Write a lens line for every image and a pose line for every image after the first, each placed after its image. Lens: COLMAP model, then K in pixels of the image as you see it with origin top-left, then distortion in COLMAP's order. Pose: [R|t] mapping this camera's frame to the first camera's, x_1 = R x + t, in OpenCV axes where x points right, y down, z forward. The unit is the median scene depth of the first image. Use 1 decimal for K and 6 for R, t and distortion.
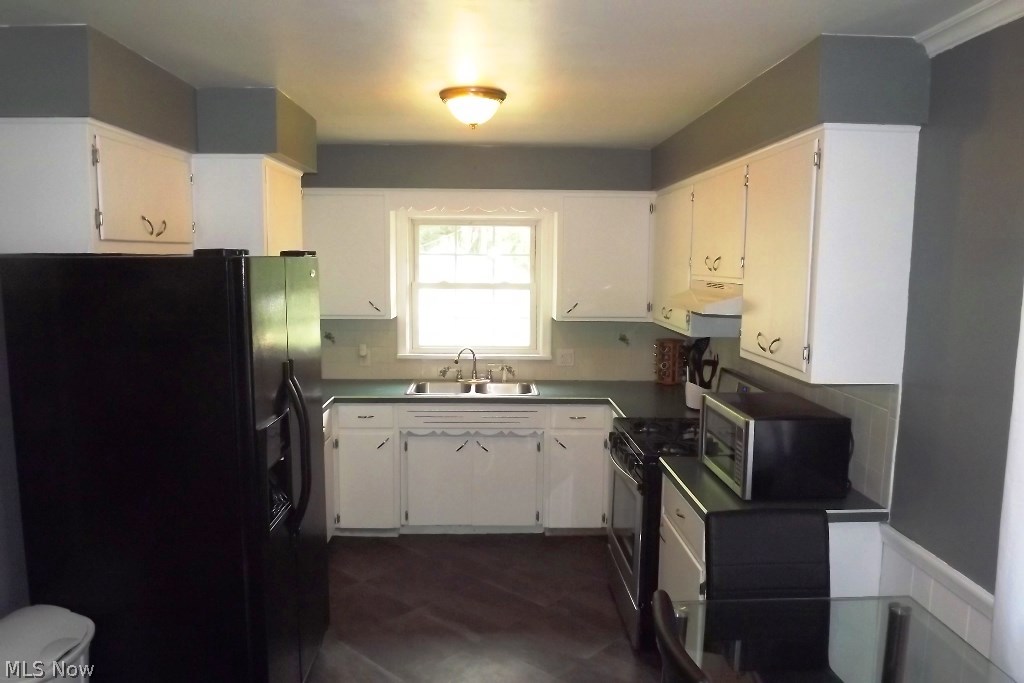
lens RADIAL K [[743.6, 0, 512.0], [0, 743.6, 341.5], [0, 0, 1]] dist [-0.058727, 0.007907]
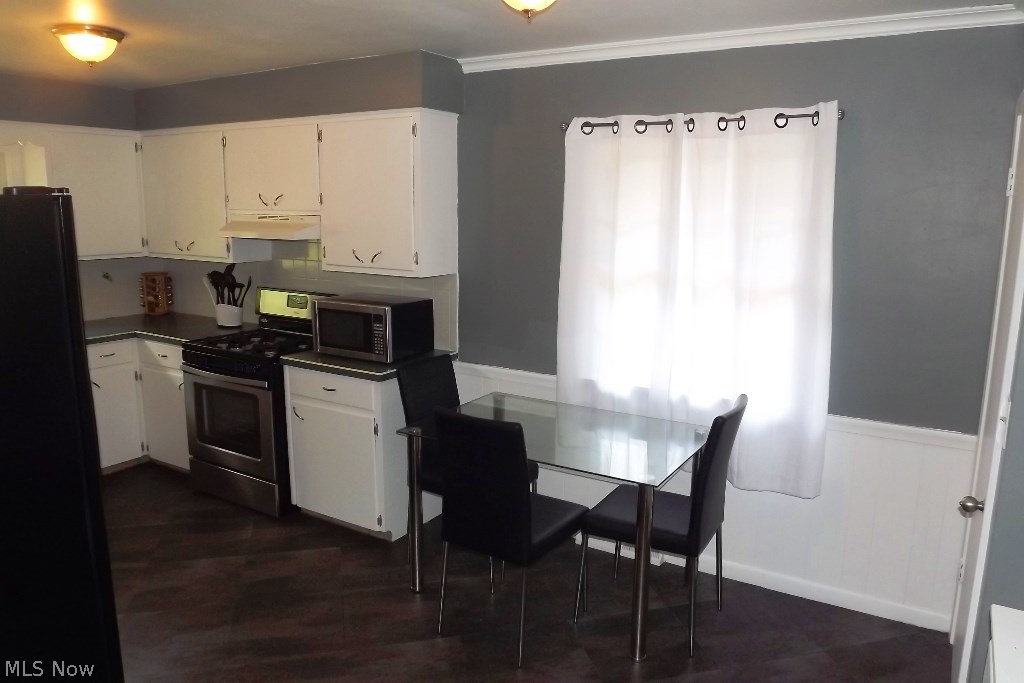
lens RADIAL K [[743.6, 0, 512.0], [0, 743.6, 341.5], [0, 0, 1]] dist [-0.058727, 0.007907]
pose [[0.543800, -0.157578, 0.824288, -0.573324], [0.085202, 0.987505, 0.132571, -0.001215], [-0.834879, -0.001861, 0.550431, -0.011131]]
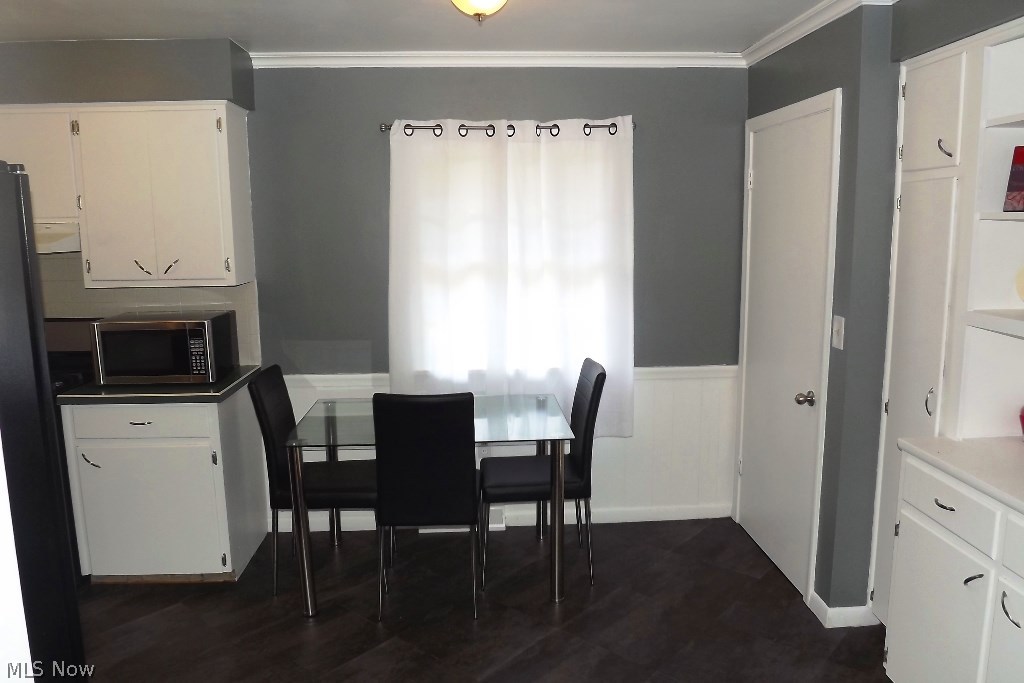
lens RADIAL K [[743.6, 0, 512.0], [0, 743.6, 341.5], [0, 0, 1]] dist [-0.058727, 0.007907]
pose [[-0.031663, -0.165732, 0.985662, -0.740141], [0.117125, 0.978747, 0.168331, -0.010861], [-0.992612, 0.120776, -0.011579, 0.365395]]
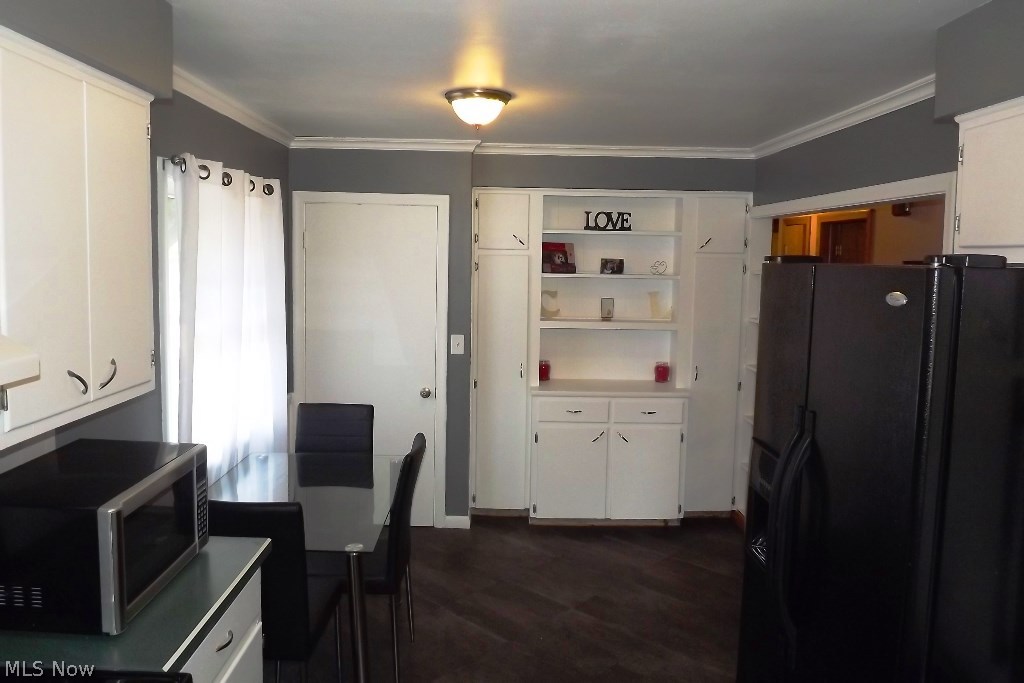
lens RADIAL K [[743.6, 0, 512.0], [0, 743.6, 341.5], [0, 0, 1]] dist [-0.058727, 0.007907]
pose [[-0.999667, -0.025750, -0.001805, -0.021810], [-0.025510, 0.974831, 0.221483, -0.149979], [-0.003944, 0.221455, -0.975163, 1.323030]]
